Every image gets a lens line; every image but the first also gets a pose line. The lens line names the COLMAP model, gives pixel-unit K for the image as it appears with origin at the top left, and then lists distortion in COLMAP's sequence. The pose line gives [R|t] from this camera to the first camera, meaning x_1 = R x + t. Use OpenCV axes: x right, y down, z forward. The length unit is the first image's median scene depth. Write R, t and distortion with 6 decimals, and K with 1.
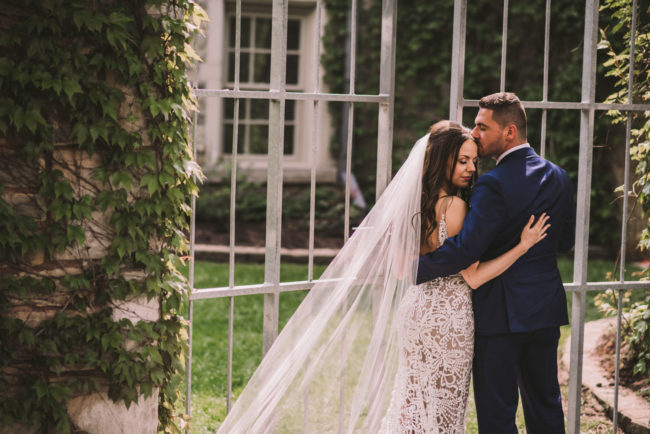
lens RADIAL K [[1529.8, 0, 326.7], [0, 1529.8, 216.9], [0, 0, 1]] dist [0.037900, 0.000000]
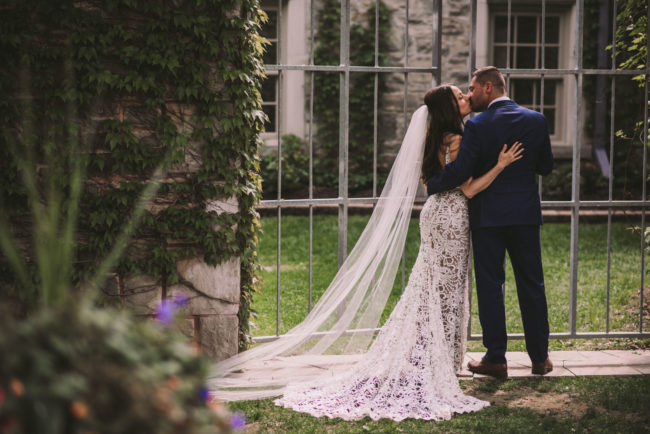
lens RADIAL K [[1529.8, 0, 323.6], [0, 1529.8, 217.3], [0, 0, 1]] dist [0.037900, 0.000000]
pose [[0.960423, -0.001292, -0.278544, 0.417002], [0.000404, 0.999995, -0.003245, 0.079044], [0.278546, 0.003004, 0.960418, -0.477424]]
